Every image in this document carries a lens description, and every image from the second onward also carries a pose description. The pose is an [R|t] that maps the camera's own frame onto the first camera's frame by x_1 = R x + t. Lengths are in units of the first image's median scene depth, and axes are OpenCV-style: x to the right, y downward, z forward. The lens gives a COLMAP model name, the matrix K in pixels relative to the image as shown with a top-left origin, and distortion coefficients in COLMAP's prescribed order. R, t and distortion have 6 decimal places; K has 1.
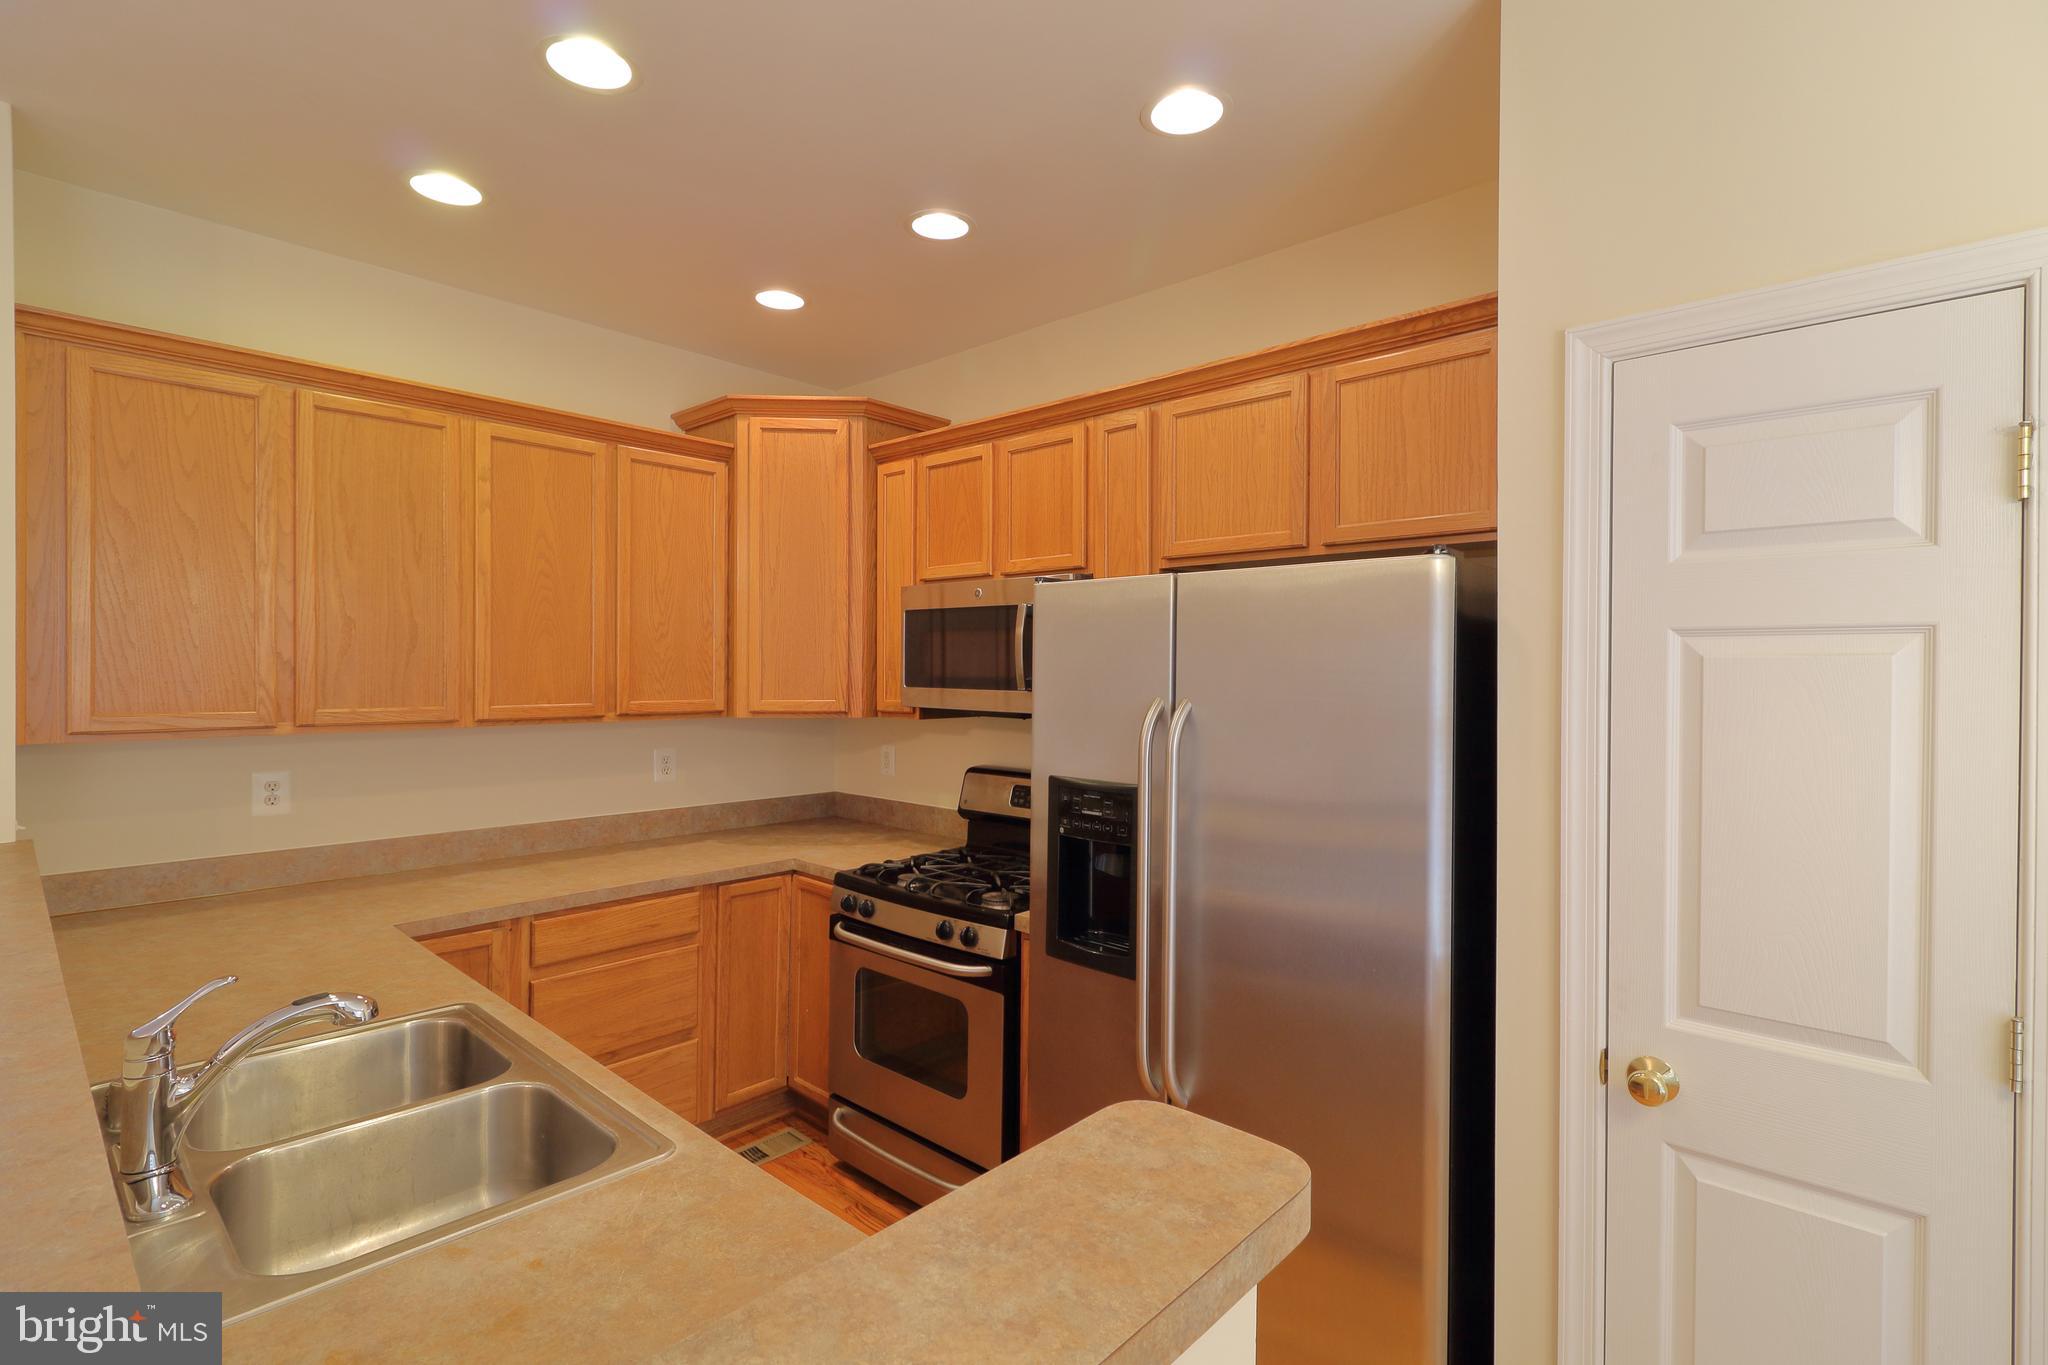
lens RADIAL K [[954.5, 0, 1022.8], [0, 954.5, 680.0], [0, 0, 1]] dist [-0.000567, -0.001976]
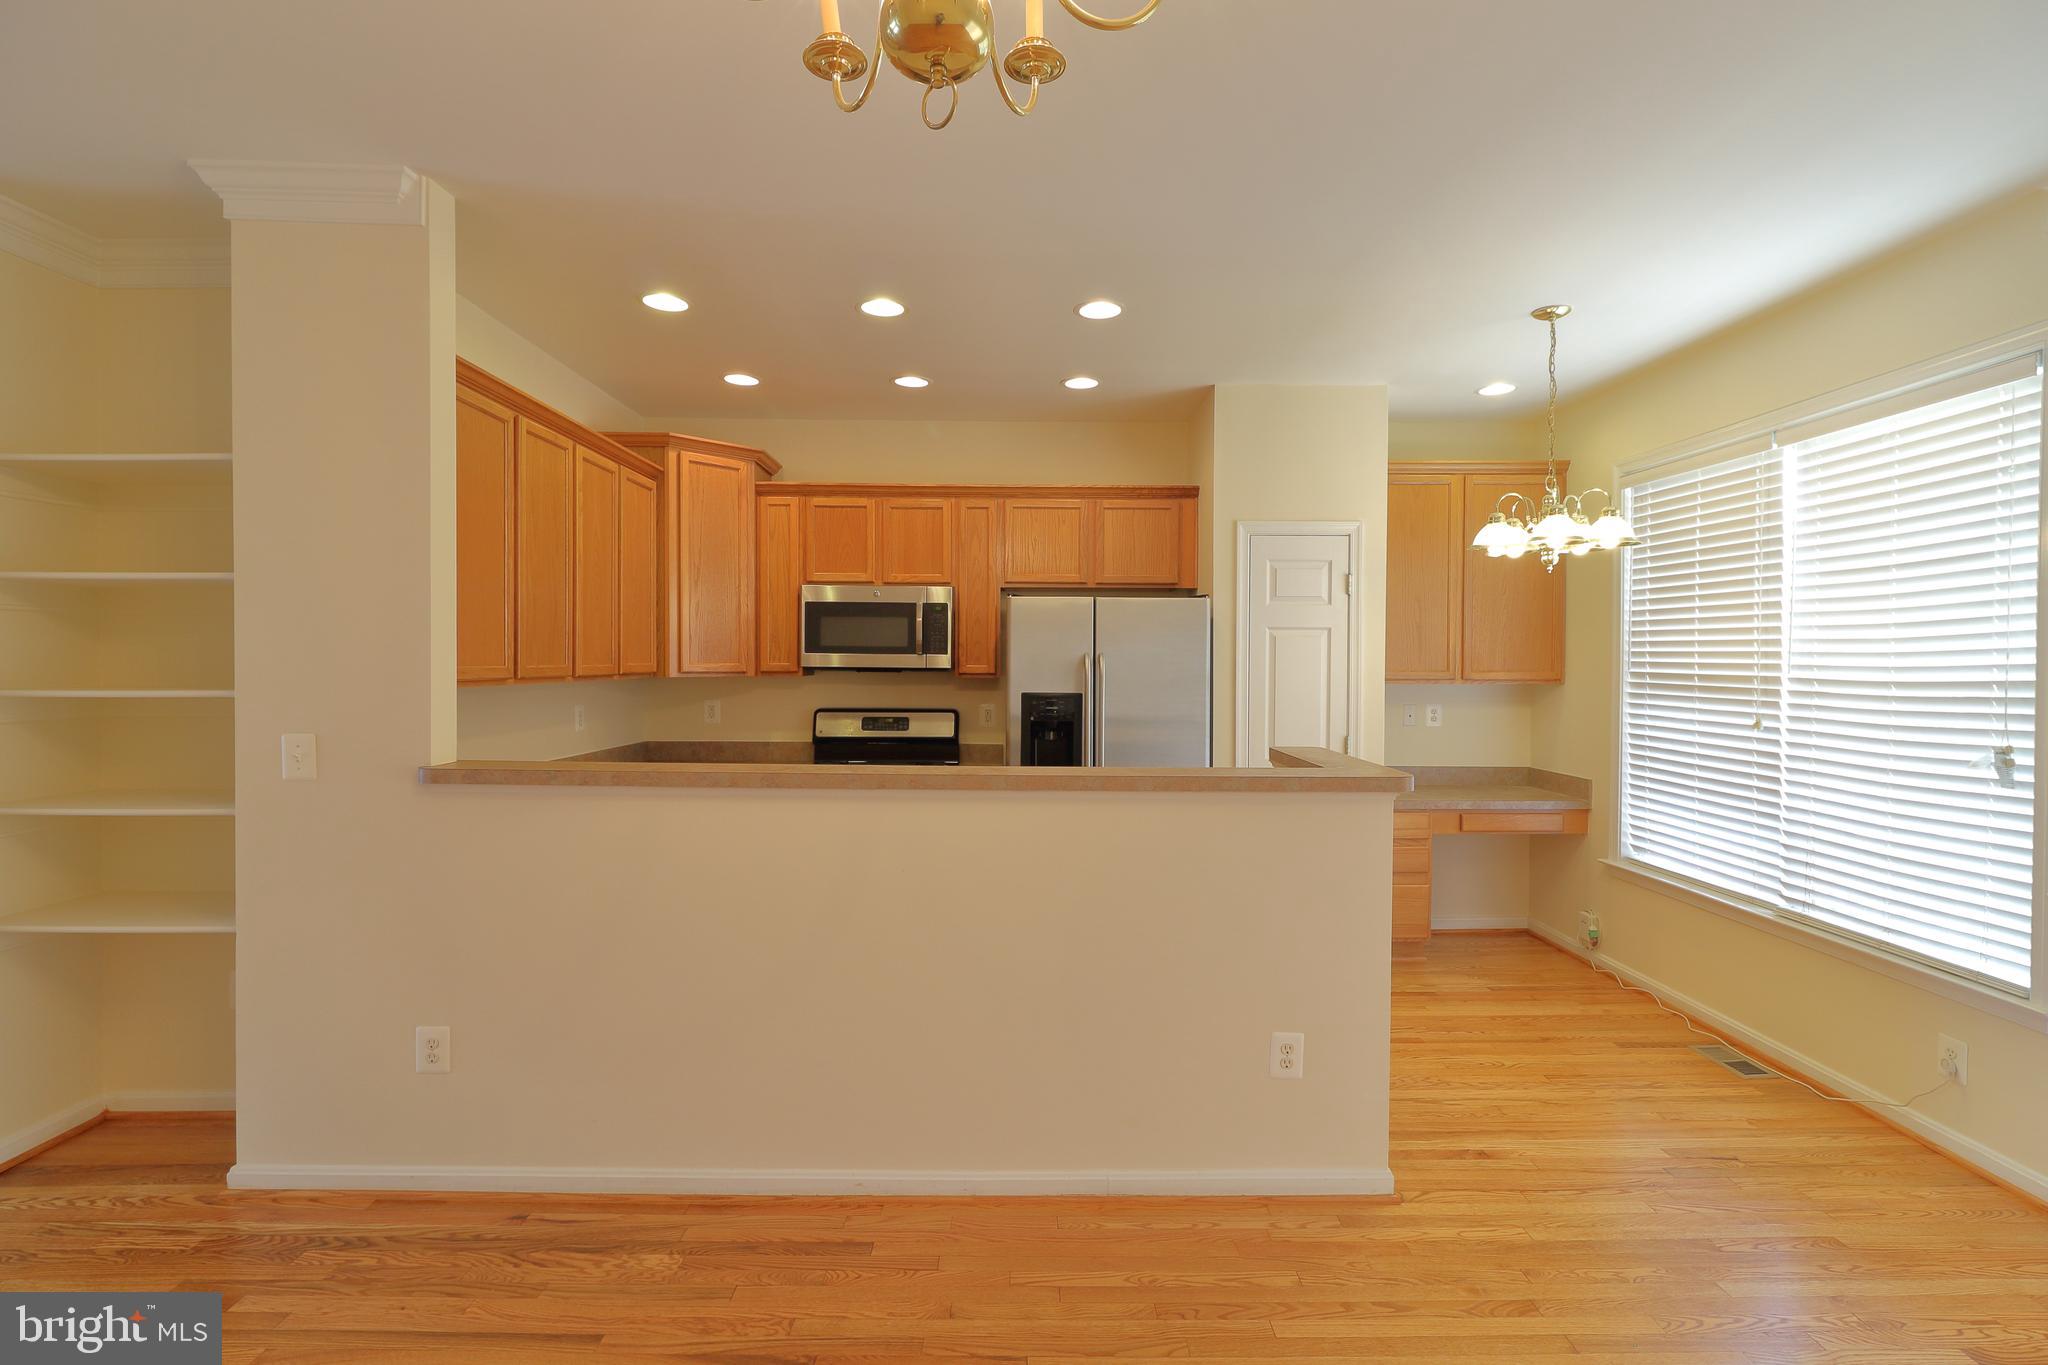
lens RADIAL K [[954.5, 0, 1024.2], [0, 954.5, 672.5], [0, 0, 1]] dist [-0.000567, -0.001976]
pose [[0.731969, -0.010561, 0.681256, -1.113081], [0.006819, 0.999943, 0.008174, 0.034191], [-0.681304, -0.001338, 0.732000, -0.394738]]
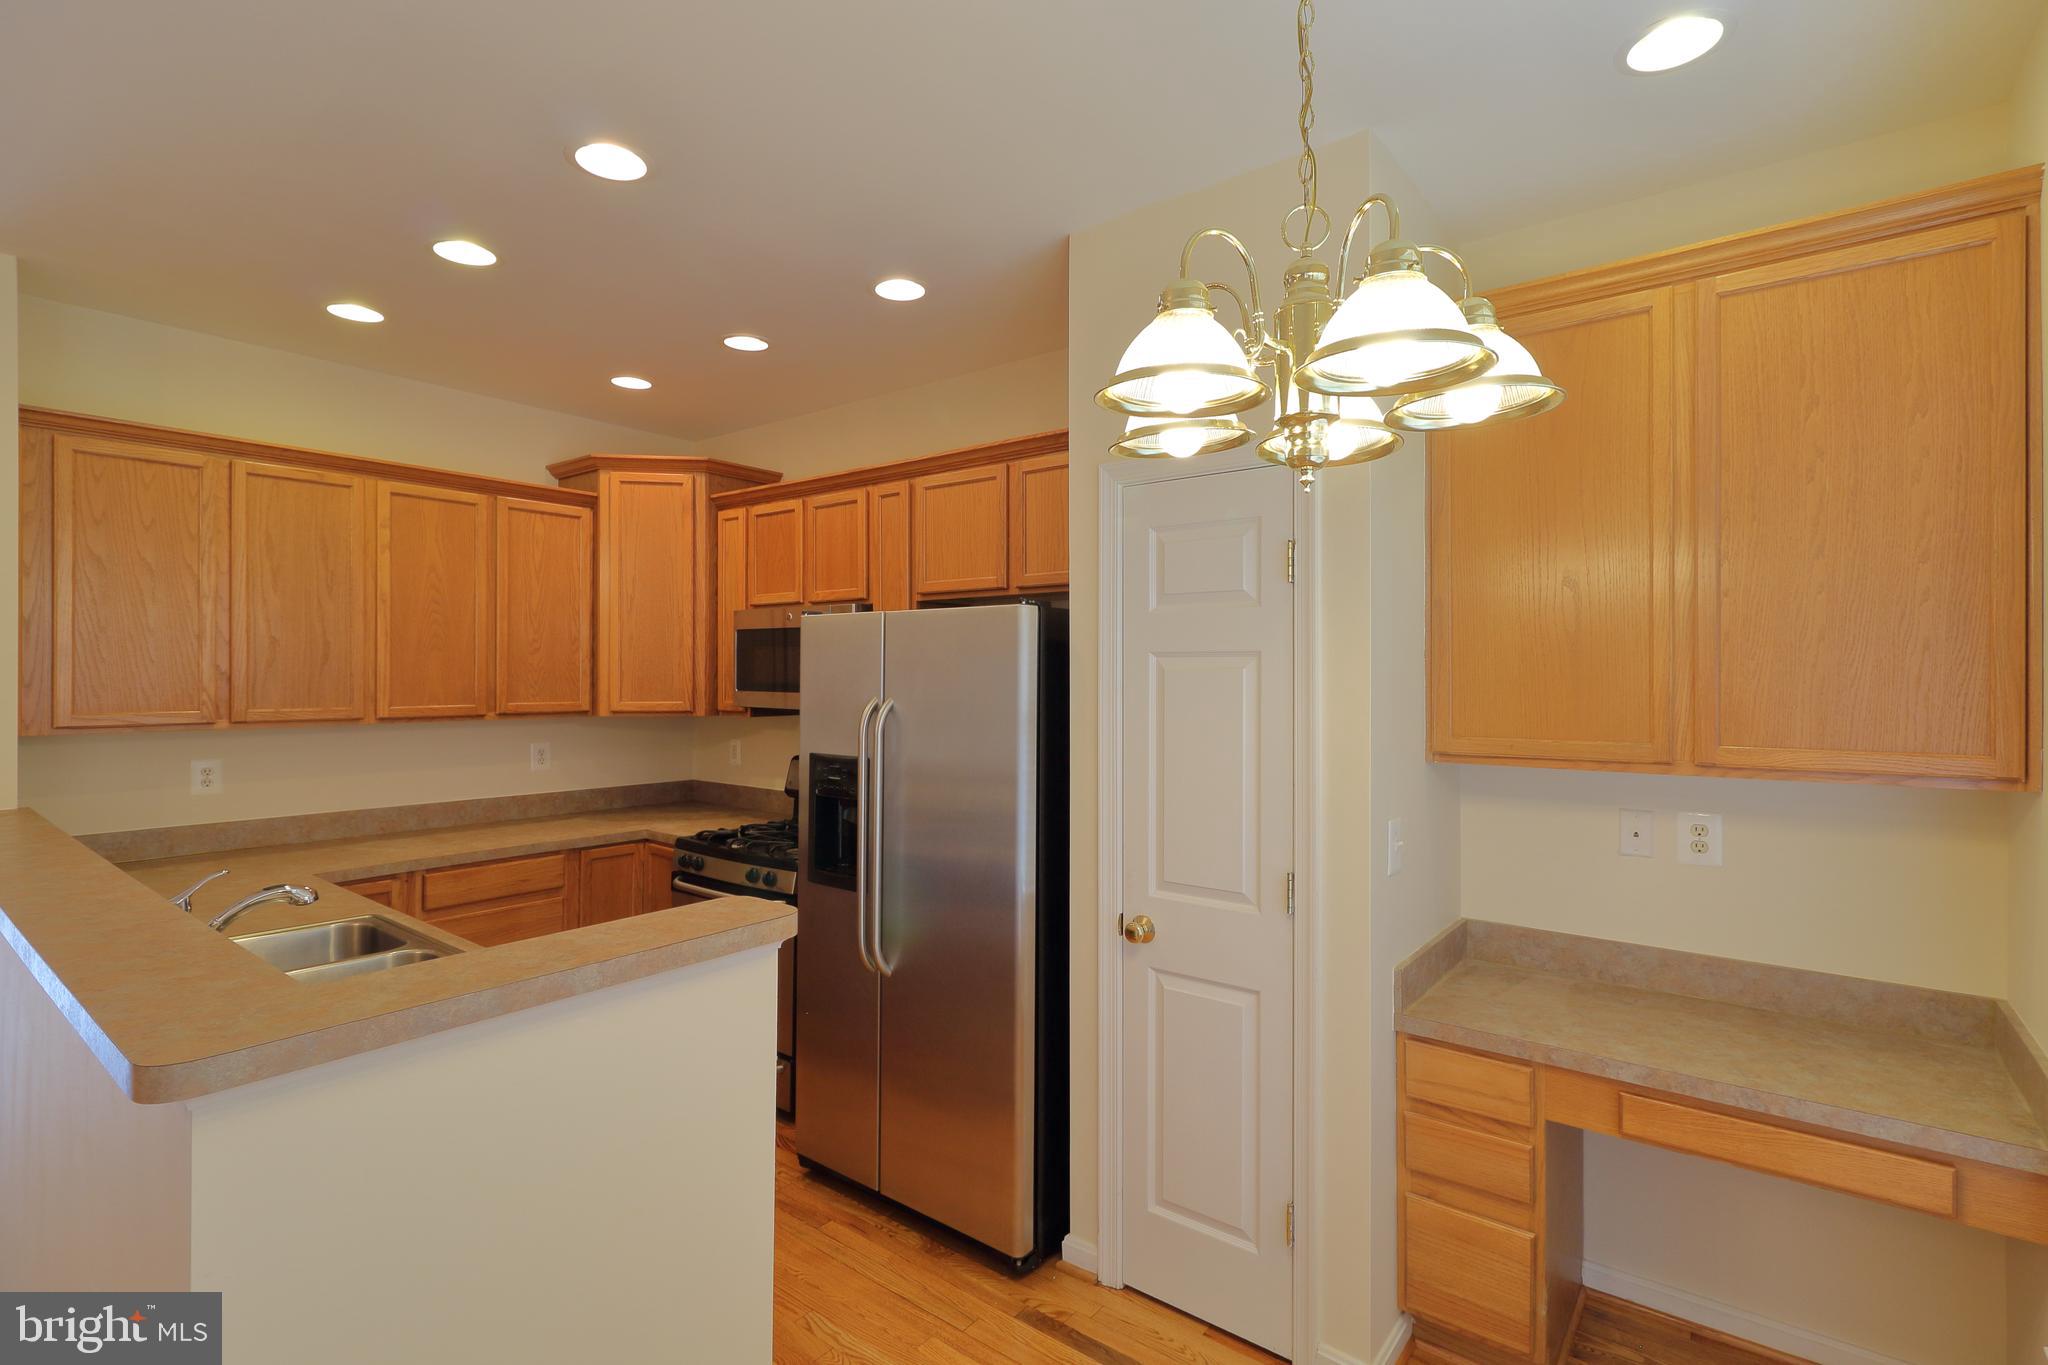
lens RADIAL K [[954.5, 0, 1021.4], [0, 954.5, 680.7], [0, 0, 1]] dist [-0.000567, -0.001976]
pose [[0.996802, -0.002486, 0.079866, 0.188049], [0.002919, 0.999982, -0.005304, 0.002130], [-0.079852, 0.005520, 0.996791, -0.350898]]
